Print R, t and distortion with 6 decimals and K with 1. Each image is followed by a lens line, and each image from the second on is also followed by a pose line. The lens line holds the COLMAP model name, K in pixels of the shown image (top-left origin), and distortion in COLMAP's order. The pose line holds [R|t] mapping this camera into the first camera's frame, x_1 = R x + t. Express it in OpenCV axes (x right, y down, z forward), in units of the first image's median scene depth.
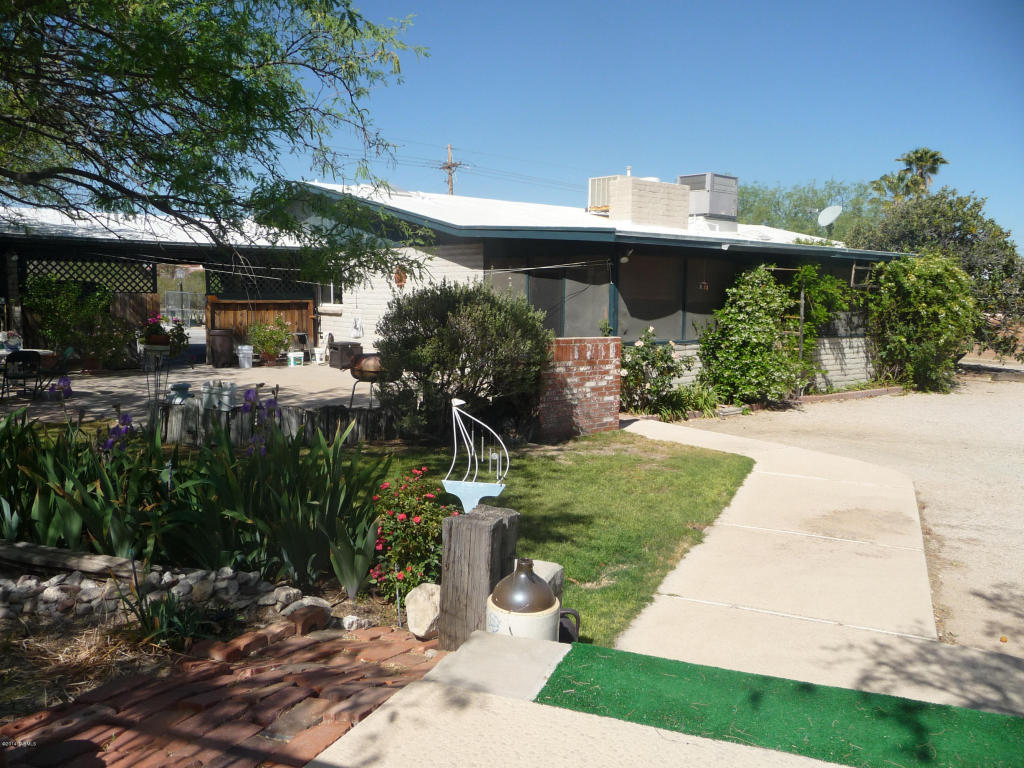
lens RADIAL K [[833.0, 0, 509.2], [0, 833.0, 384.5], [0, 0, 1]] dist [-0.020665, 0.018008]
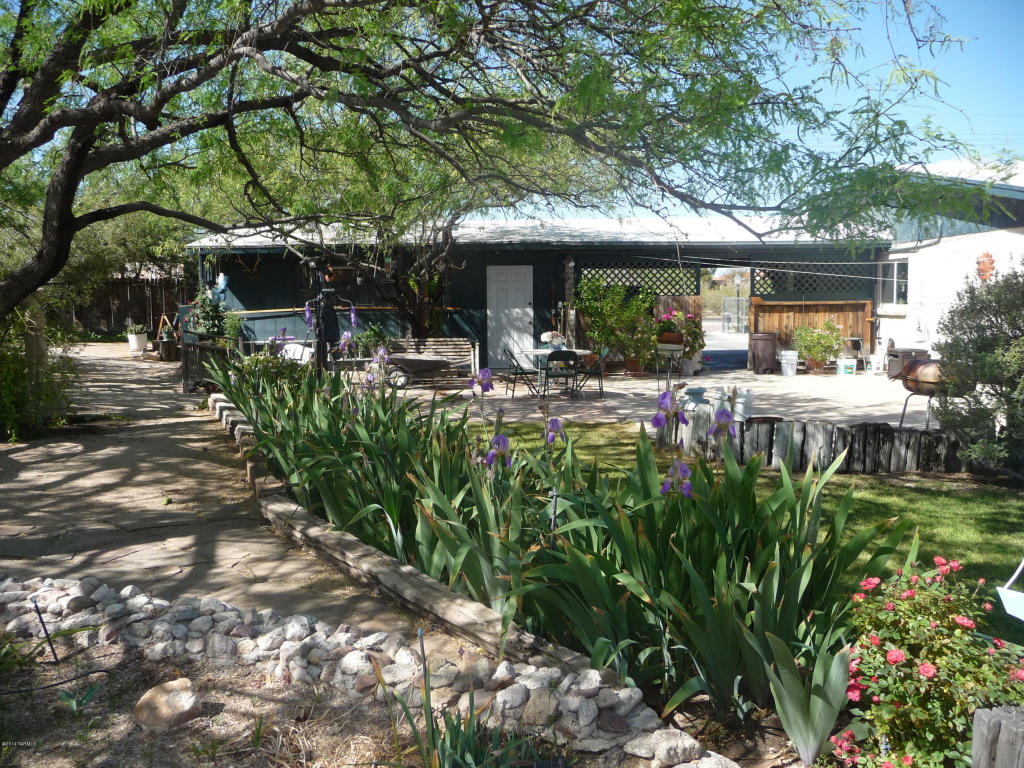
lens RADIAL K [[833.0, 0, 509.2], [0, 833.0, 389.8], [0, 0, 1]] dist [-0.020665, 0.018008]
pose [[0.792175, 0.041643, -0.608872, -0.005210], [-0.044930, 0.998941, 0.009866, 0.001345], [0.608638, 0.019541, 0.793207, 0.150309]]
